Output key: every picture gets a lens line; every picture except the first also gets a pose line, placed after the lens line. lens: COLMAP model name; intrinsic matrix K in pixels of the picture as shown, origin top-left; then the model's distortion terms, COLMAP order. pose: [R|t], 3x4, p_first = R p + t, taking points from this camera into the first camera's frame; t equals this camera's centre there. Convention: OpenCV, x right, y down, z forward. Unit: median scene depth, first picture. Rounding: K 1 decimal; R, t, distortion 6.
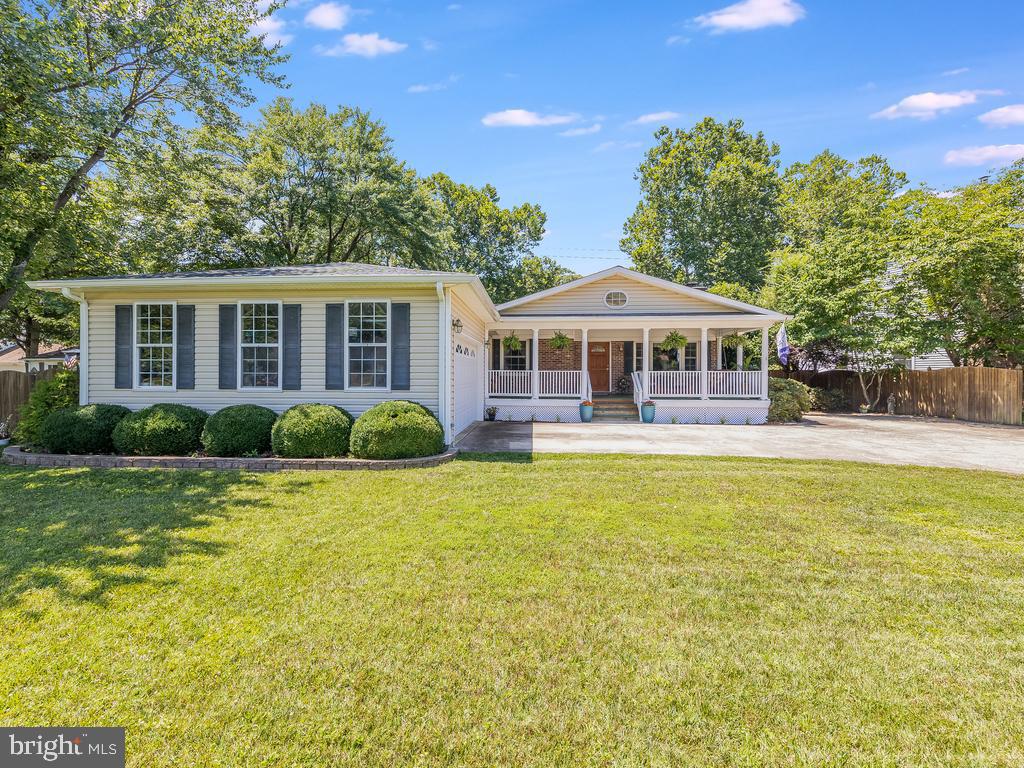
lens RADIAL K [[429.4, 0, 507.1], [0, 429.4, 375.4], [0, 0, 1]] dist [0.002558, 0.000168]
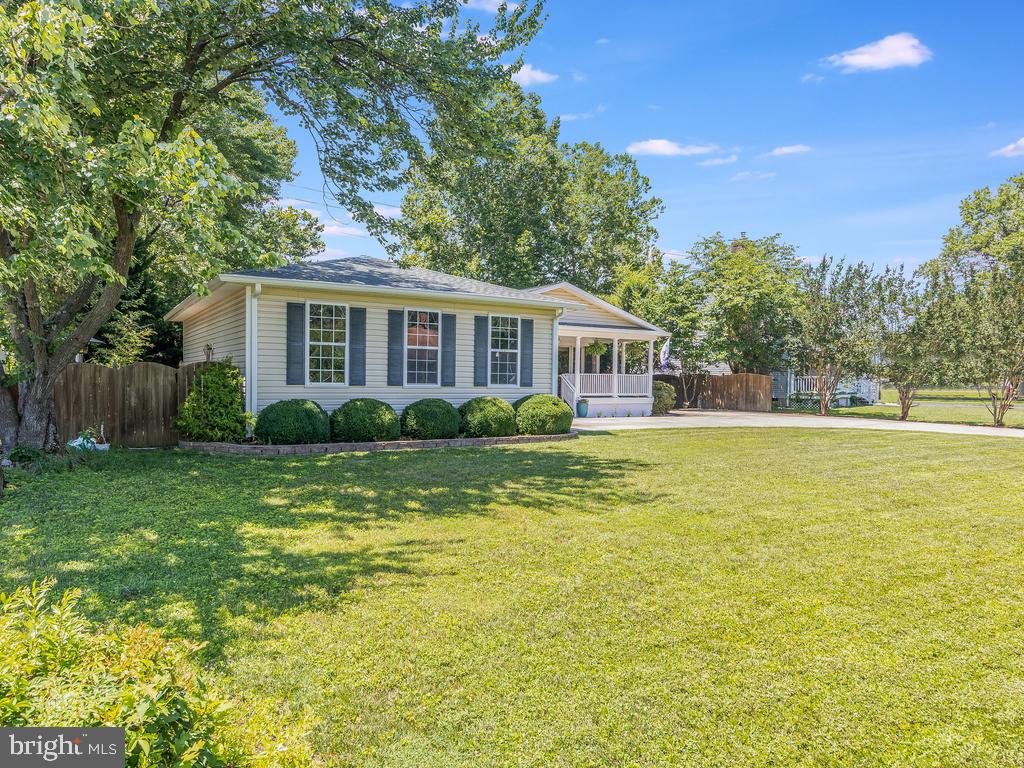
lens RADIAL K [[698.9, 0, 513.0], [0, 698.9, 387.7], [0, 0, 1]] dist [0.004553, 0.000385]
pose [[0.803720, -0.000291, 0.595008, -0.950115], [-0.008040, 0.999903, 0.011349, 0.008692], [-0.594954, -0.013905, 0.803639, -0.413022]]
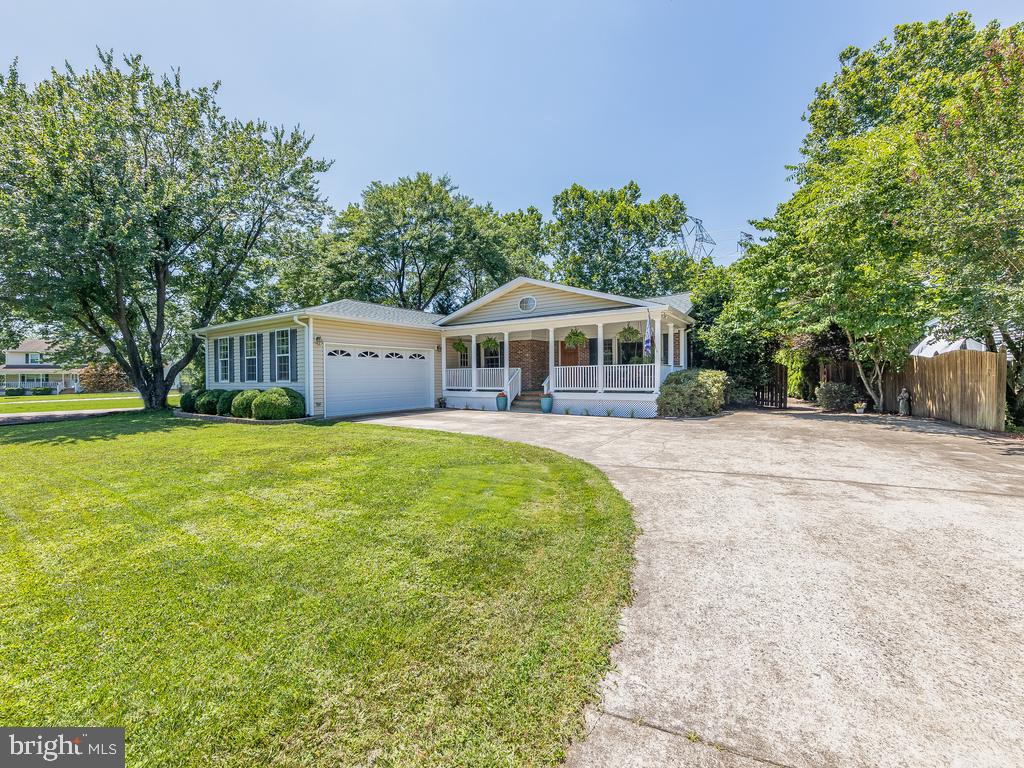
lens RADIAL K [[429.4, 0, 519.2], [0, 429.4, 379.7], [0, 0, 1]] dist [0.002558, 0.000168]
pose [[0.865487, -0.006873, -0.500884, 0.815414], [0.011960, 0.999904, 0.006945, 0.015702], [0.500788, -0.012001, 0.865487, 0.002684]]
